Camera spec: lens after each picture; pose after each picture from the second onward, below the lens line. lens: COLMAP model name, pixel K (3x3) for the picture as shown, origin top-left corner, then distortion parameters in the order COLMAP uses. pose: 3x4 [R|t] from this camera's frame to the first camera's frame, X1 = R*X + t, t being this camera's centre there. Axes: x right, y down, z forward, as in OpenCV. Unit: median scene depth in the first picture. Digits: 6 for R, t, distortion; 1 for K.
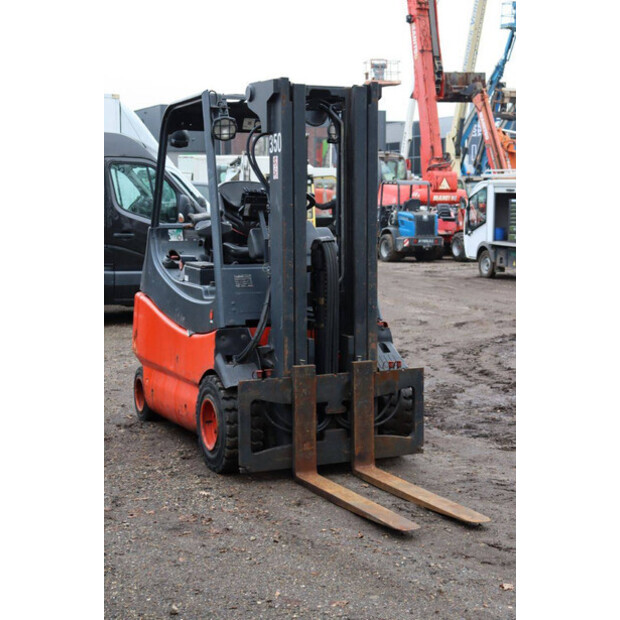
lens RADIAL K [[1110.5, 0, 310.0], [0, 1110.5, 310.0], [0, 0, 1]] dist [0.229619, 0.117498]
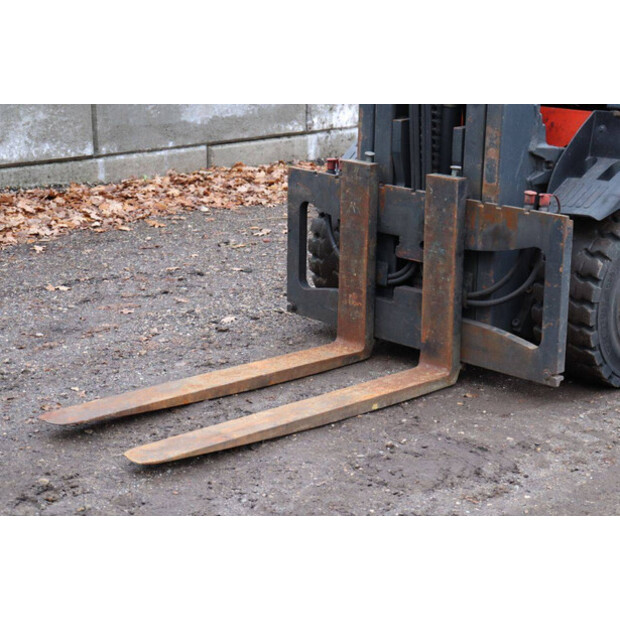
lens RADIAL K [[1466.0, 0, 310.0], [0, 1466.0, 310.0], [0, 0, 1]] dist [0.468960, 0.089337]
pose [[0.329602, 0.252951, -0.909603, 0.685937], [-0.101305, 0.967354, 0.232302, -0.049697], [0.938669, 0.015581, 0.344467, 0.697365]]
